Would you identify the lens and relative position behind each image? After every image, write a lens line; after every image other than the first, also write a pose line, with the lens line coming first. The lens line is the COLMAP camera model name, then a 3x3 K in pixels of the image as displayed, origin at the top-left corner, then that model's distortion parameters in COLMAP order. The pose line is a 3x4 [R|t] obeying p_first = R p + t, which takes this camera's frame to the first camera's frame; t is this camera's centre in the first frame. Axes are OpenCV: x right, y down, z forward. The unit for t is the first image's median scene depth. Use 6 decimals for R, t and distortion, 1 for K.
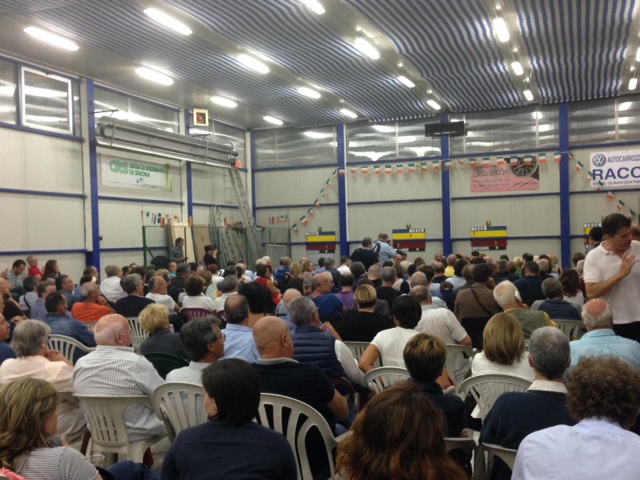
lens RADIAL K [[707.8, 0, 320.7], [0, 707.8, 241.9], [0, 0, 1]] dist [-0.107487, 0.000000]
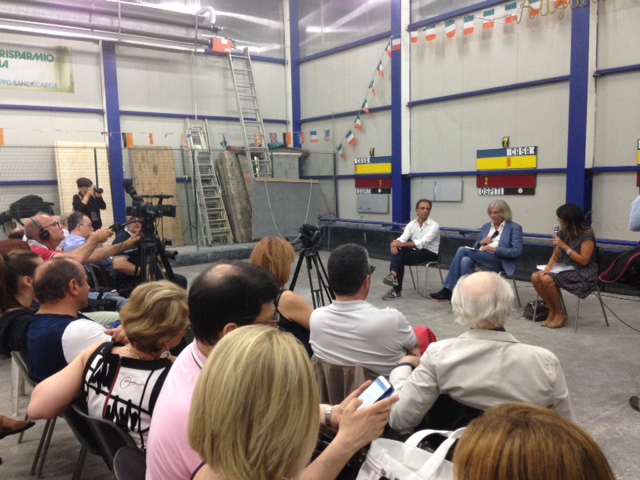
lens RADIAL K [[606.5, 0, 315.8], [0, 606.5, 251.1], [0, 0, 1]] dist [0.083304, 0.000000]
pose [[0.847414, 0.070020, -0.526296, 0.238315], [0.001405, 0.990966, 0.134103, -0.004877], [0.530931, -0.114380, 0.839660, 0.561620]]
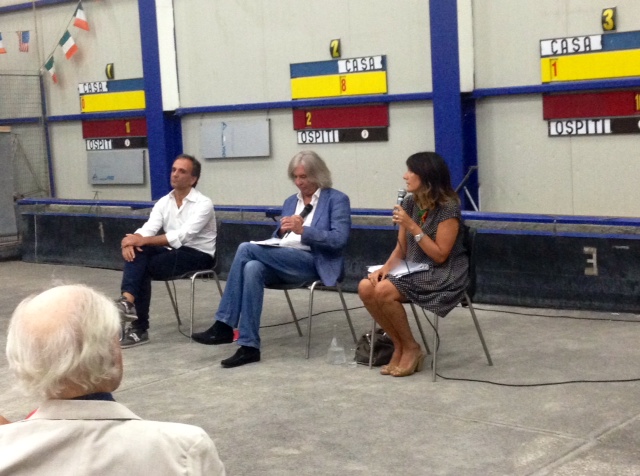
lens RADIAL K [[1120.7, 0, 314.6], [0, 1120.7, 204.2], [0, 0, 1]] dist [0.096734, 0.000000]
pose [[0.940395, 0.002438, -0.340076, 0.261283], [0.030458, 0.995352, 0.091361, -0.002589], [0.338718, -0.096273, 0.935949, 0.580378]]
